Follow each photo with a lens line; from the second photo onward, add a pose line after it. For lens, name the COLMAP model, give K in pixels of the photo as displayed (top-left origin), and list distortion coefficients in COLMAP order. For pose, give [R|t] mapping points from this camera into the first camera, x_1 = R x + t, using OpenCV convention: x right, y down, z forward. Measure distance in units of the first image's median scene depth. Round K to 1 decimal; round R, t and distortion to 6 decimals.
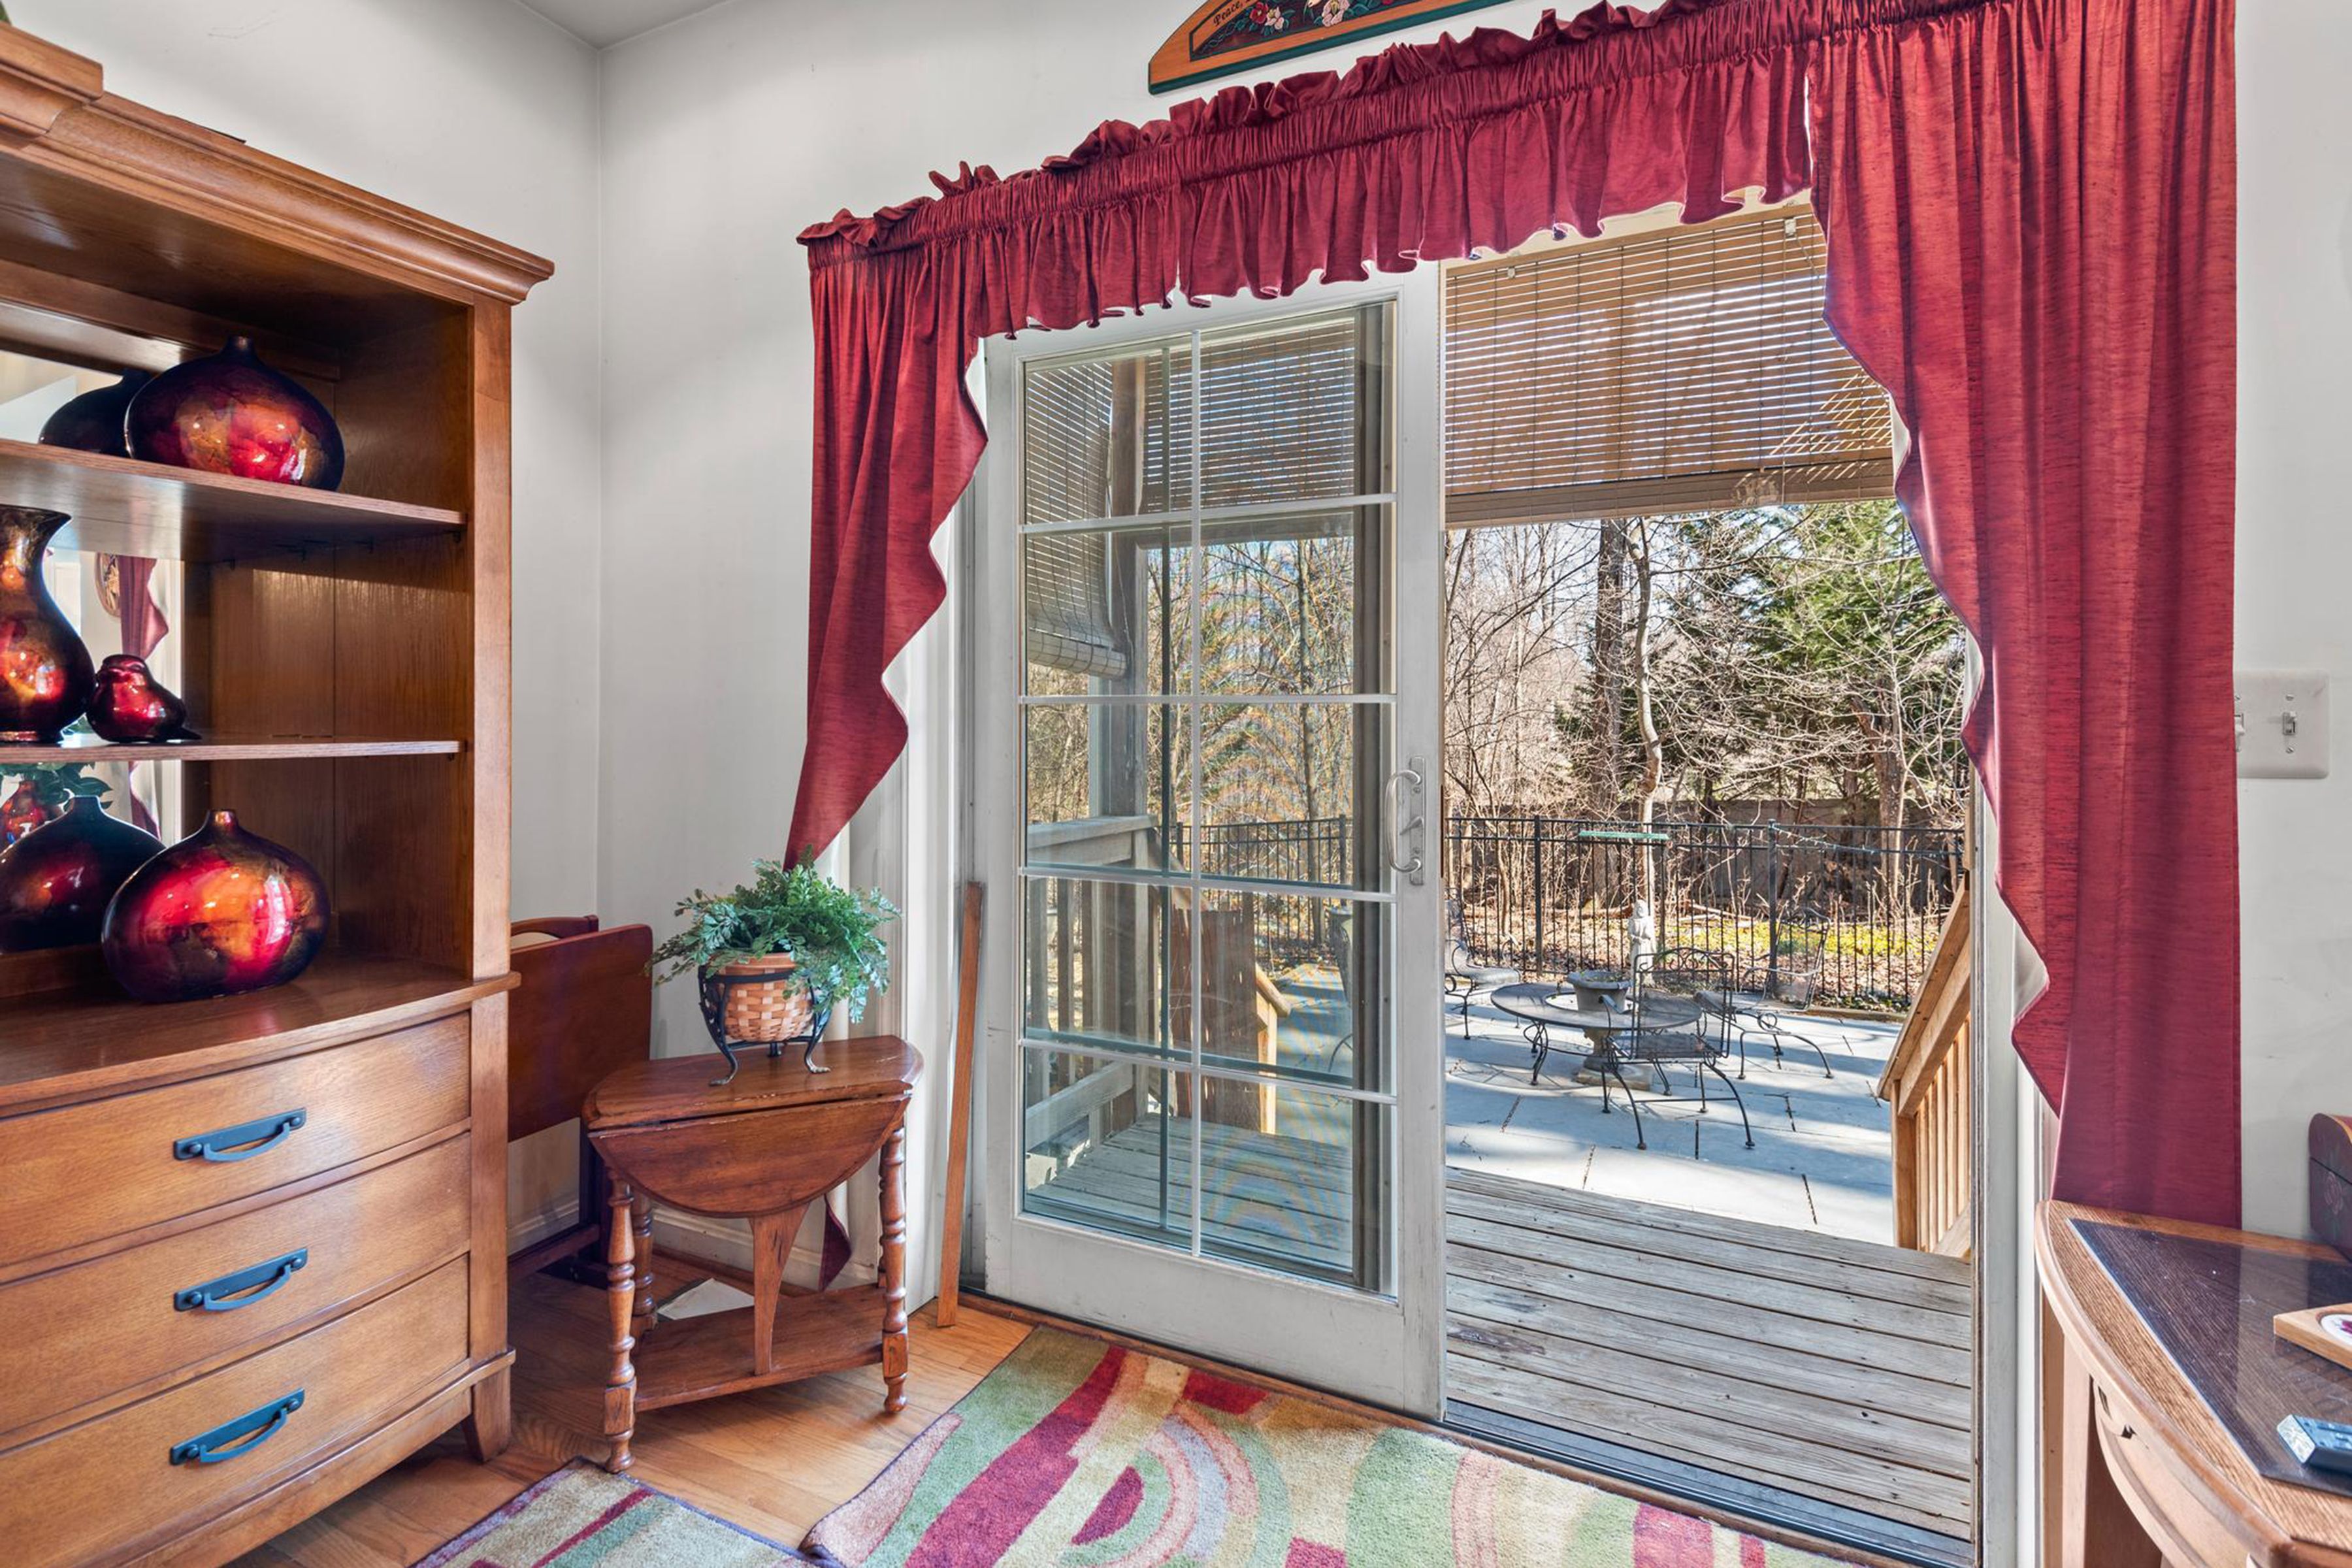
lens RADIAL K [[1062.8, 0, 1211.2], [0, 1062.8, 718.9], [0, 0, 1]] dist [0.020042, -0.008257]
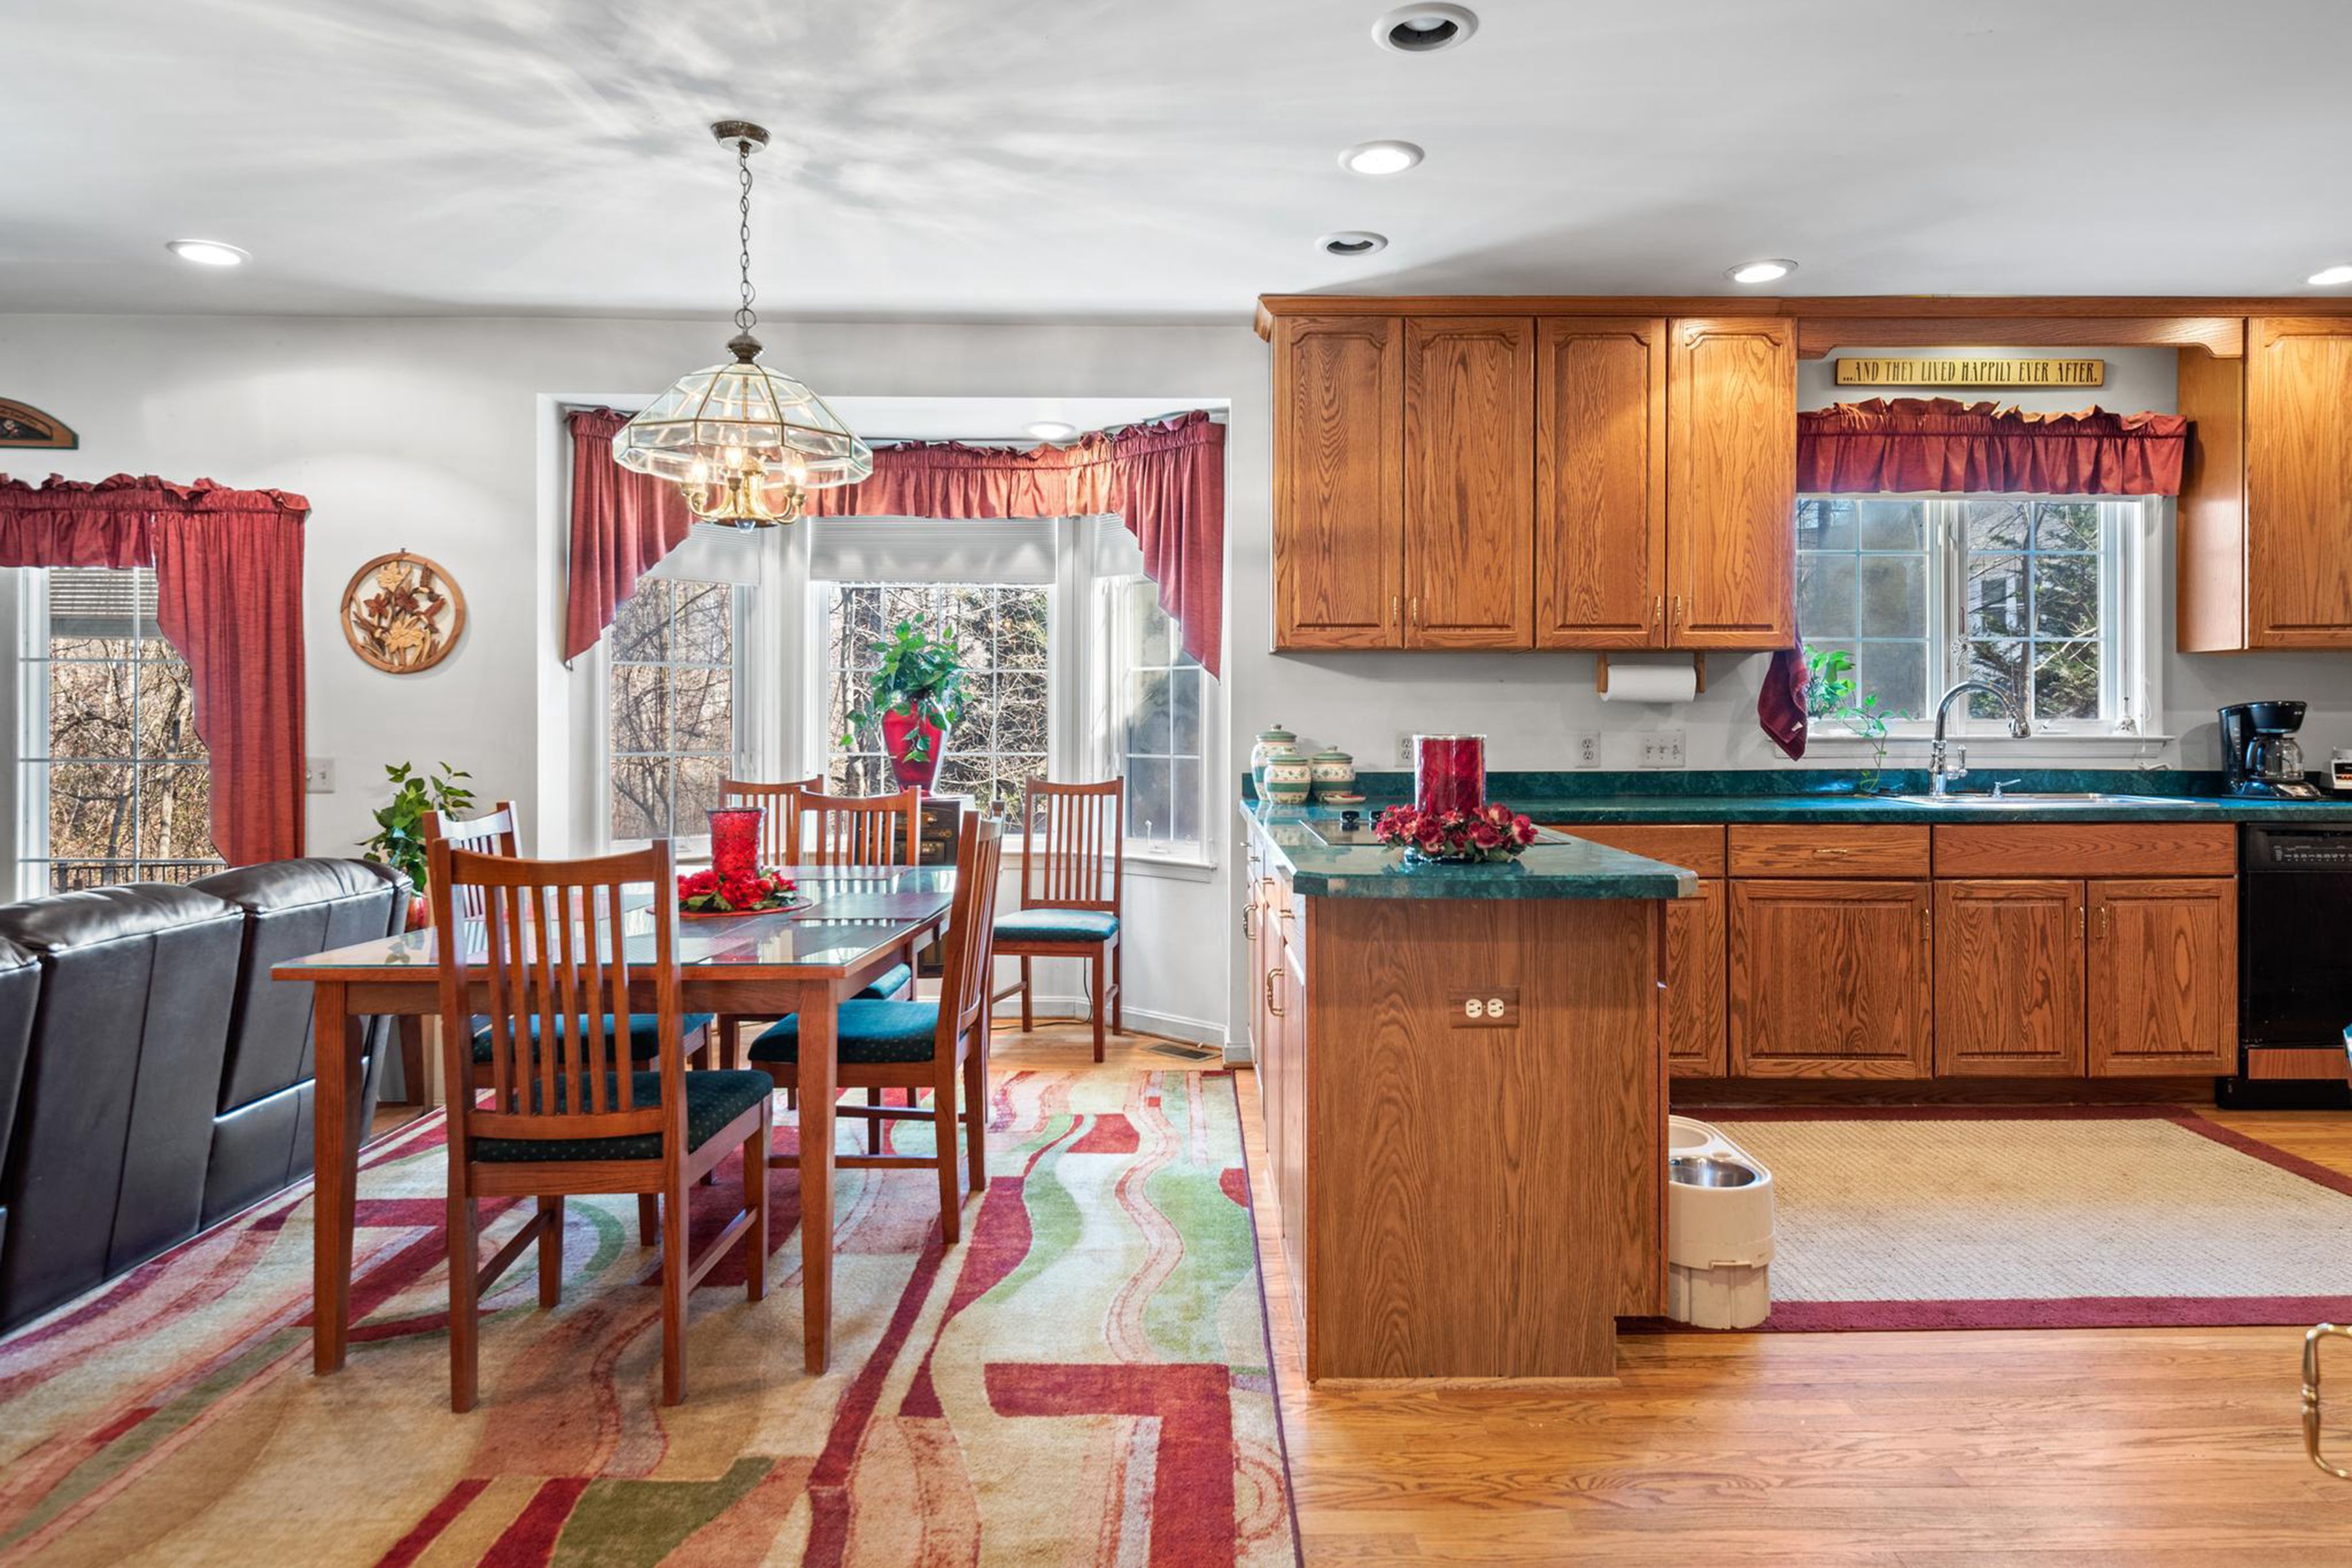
lens RADIAL K [[1417.1, 0, 1207.7], [0, 1417.1, 735.6], [0, 0, 1]] dist [0.029479, -0.015714]
pose [[0.904345, -0.003790, 0.426785, 1.093571], [-0.000814, 0.999943, 0.010603, -0.103435], [-0.426801, -0.009937, 0.904291, -2.544936]]
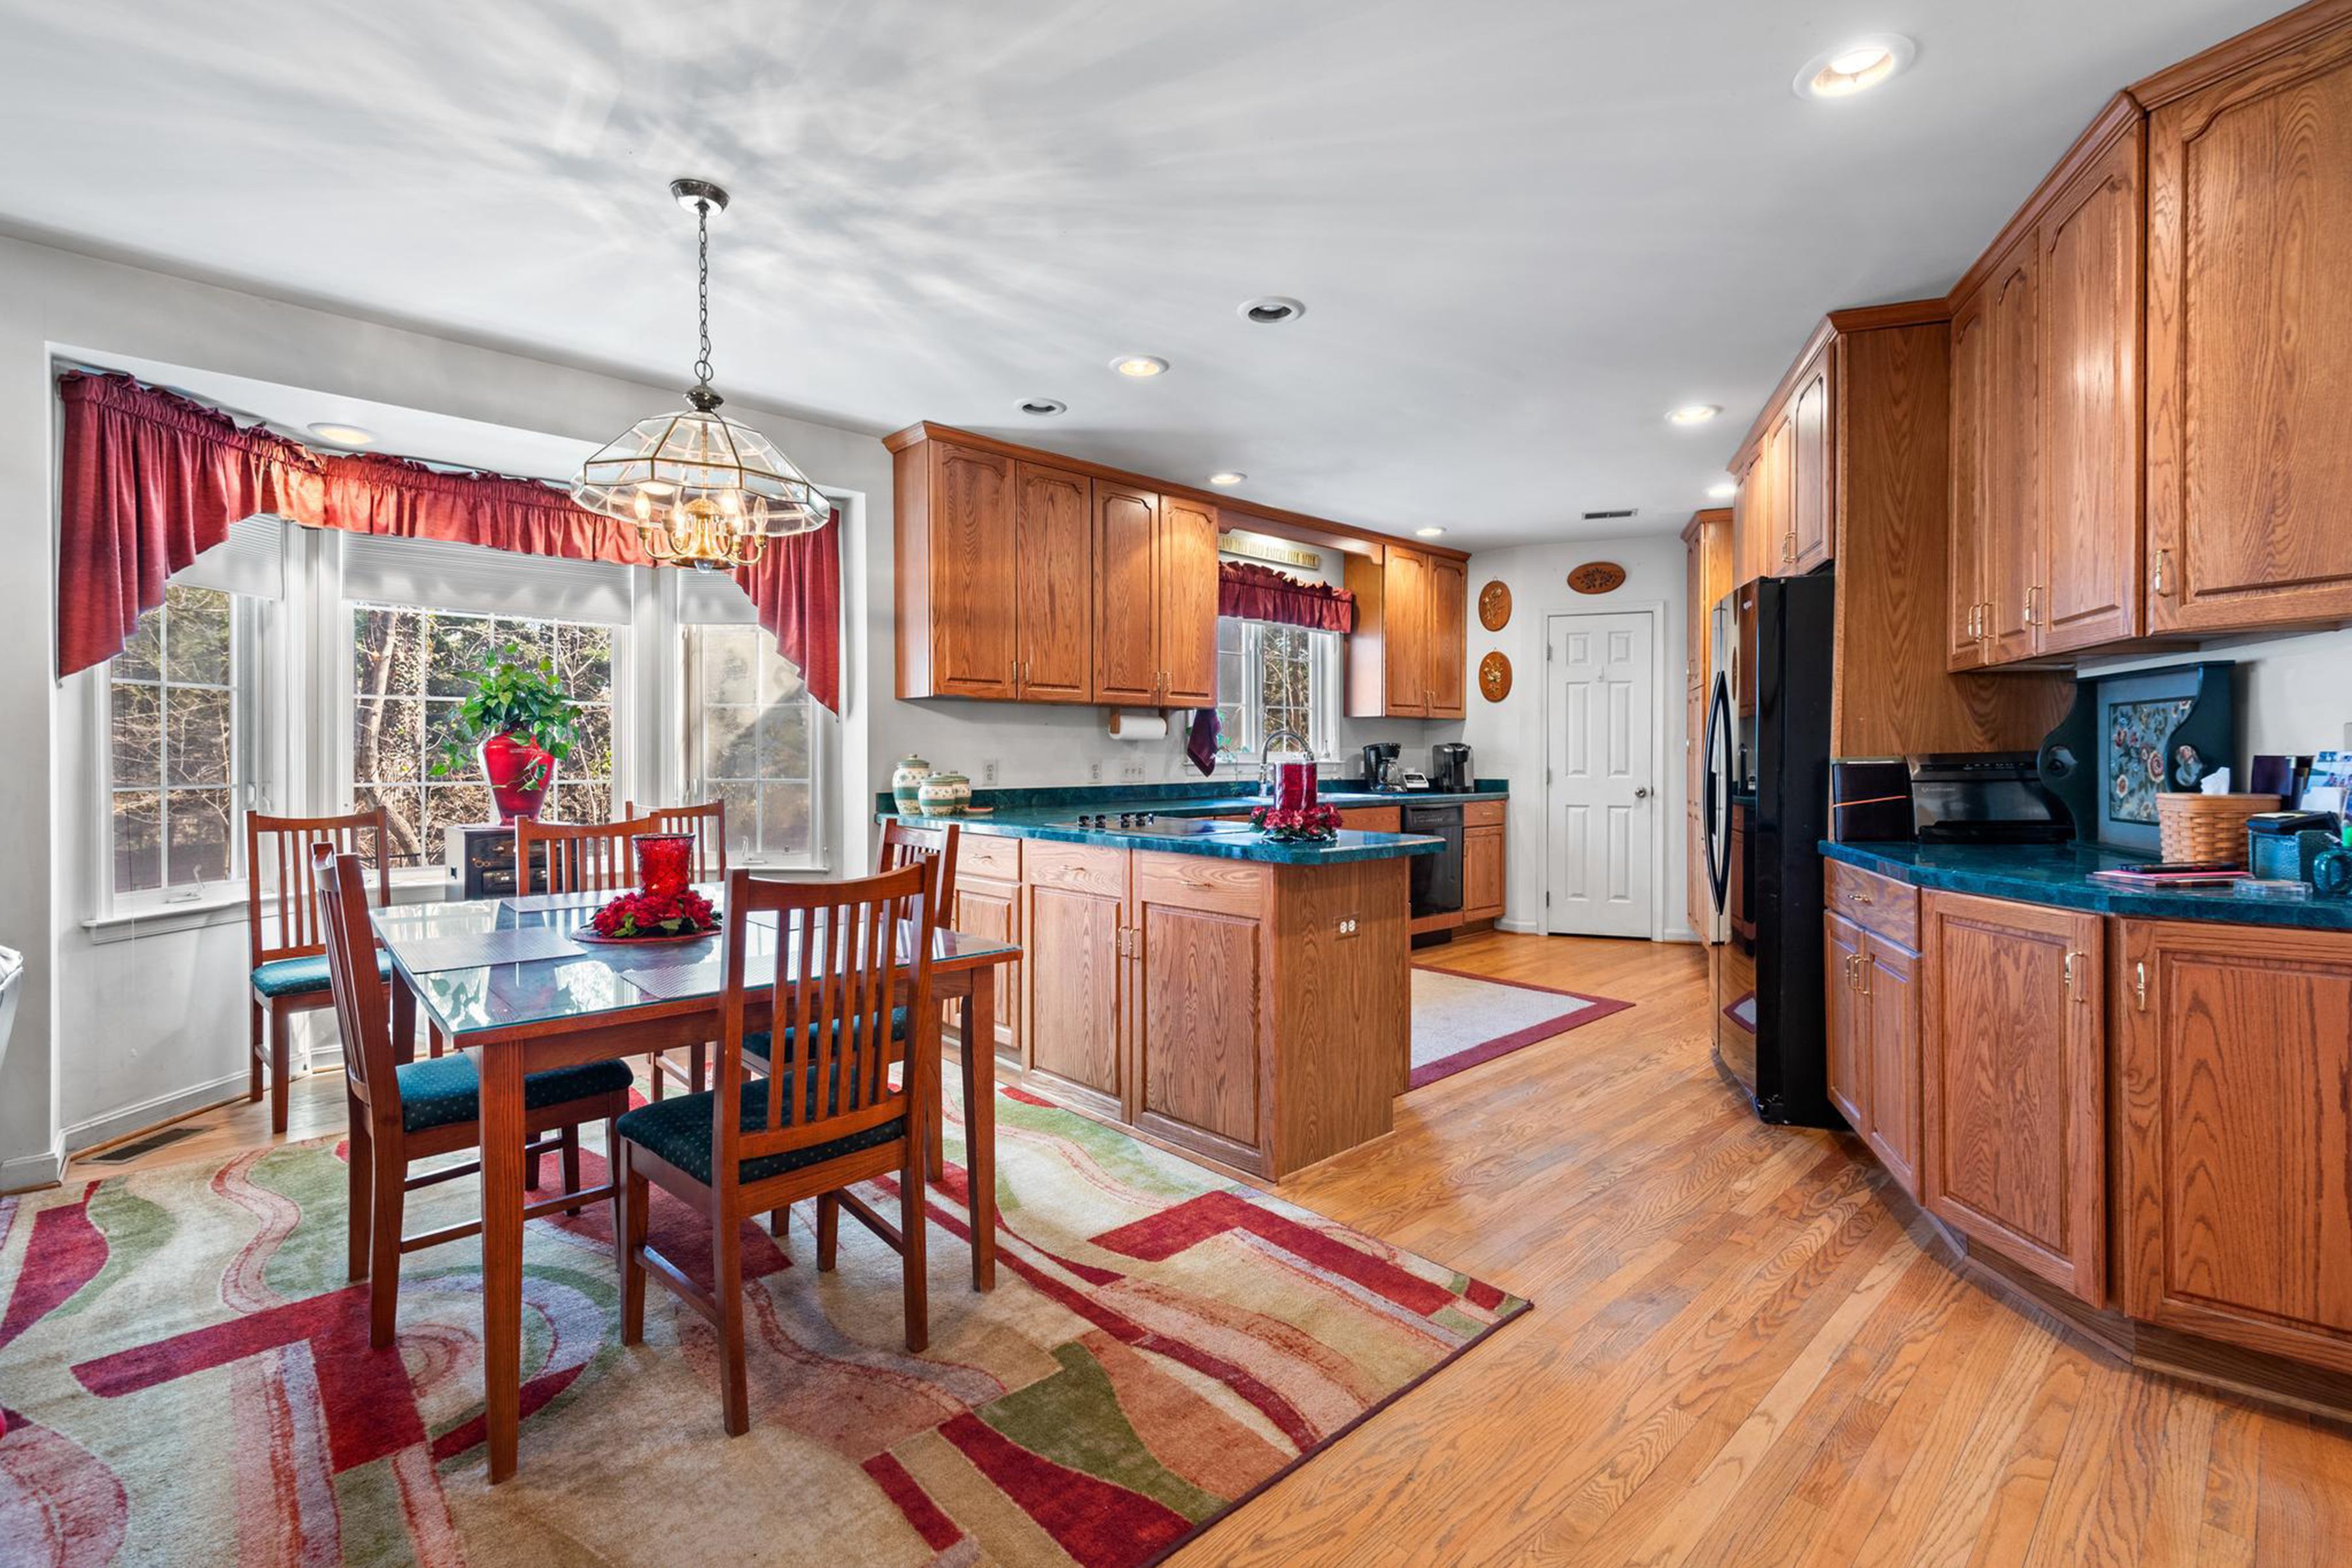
lens RADIAL K [[1062.8, 0, 1195.6], [0, 1062.8, 762.8], [0, 0, 1]] dist [0.020042, -0.008257]
pose [[0.367023, -0.006466, 0.930189, 0.183558], [-0.003609, 0.999958, 0.008375, -0.099504], [-0.930205, -0.006431, 0.366984, -1.751640]]
